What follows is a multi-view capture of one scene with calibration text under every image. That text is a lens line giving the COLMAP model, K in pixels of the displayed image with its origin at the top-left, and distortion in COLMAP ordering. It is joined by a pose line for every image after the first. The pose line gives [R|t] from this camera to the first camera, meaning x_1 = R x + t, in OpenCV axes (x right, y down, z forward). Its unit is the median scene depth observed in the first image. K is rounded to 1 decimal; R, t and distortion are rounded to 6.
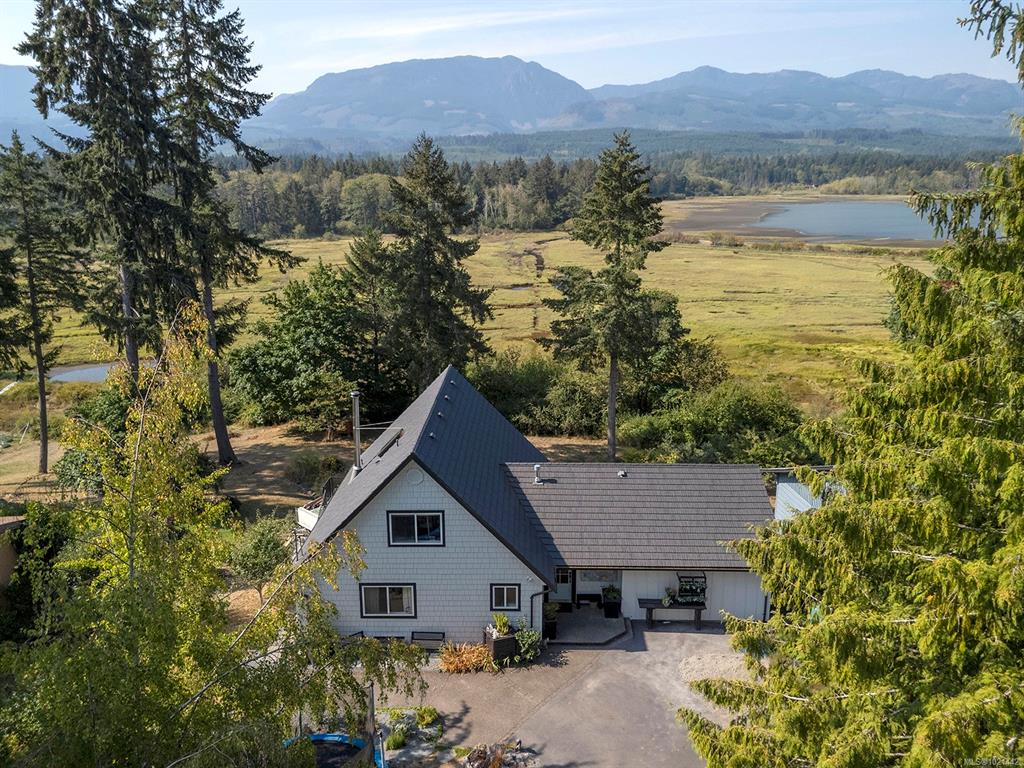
lens RADIAL K [[751.9, 0, 513.3], [0, 751.9, 380.1], [0, 0, 1]] dist [0.082195, -0.078957]
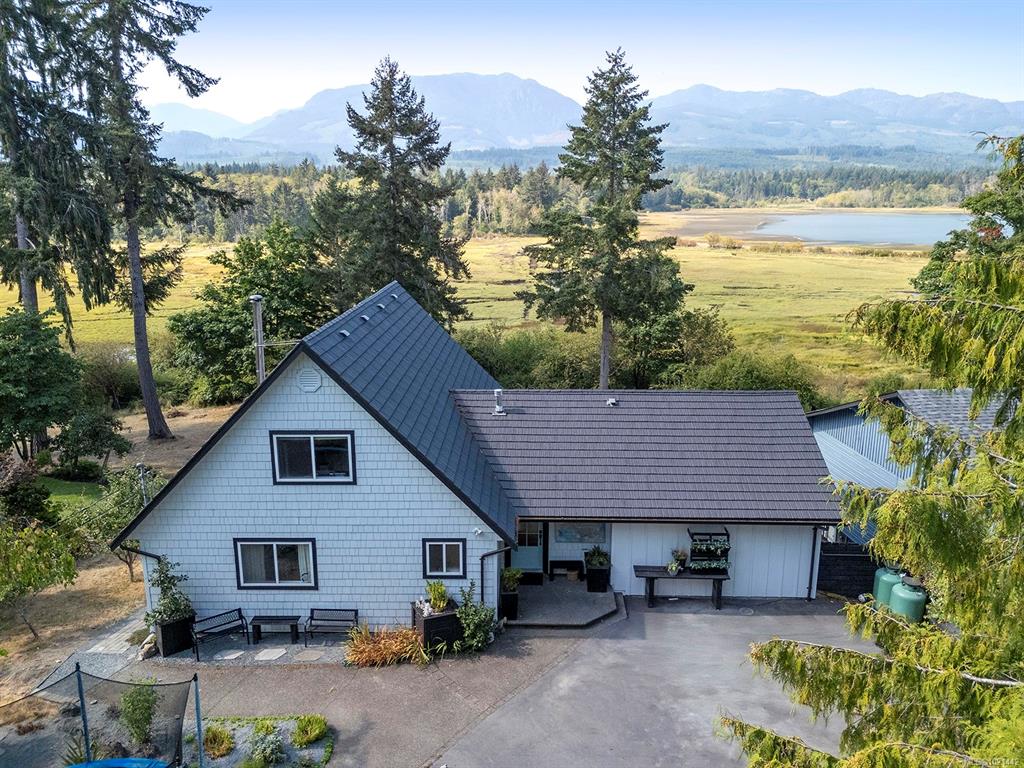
lens RADIAL K [[751.9, 0, 513.3], [0, 751.9, 380.1], [0, 0, 1]] dist [0.082195, -0.078957]
pose [[0.999982, 0.003211, 0.005067, 0.022522], [-0.003113, 0.999809, -0.019284, 0.062033], [-0.005128, 0.019268, 0.999801, 0.136768]]
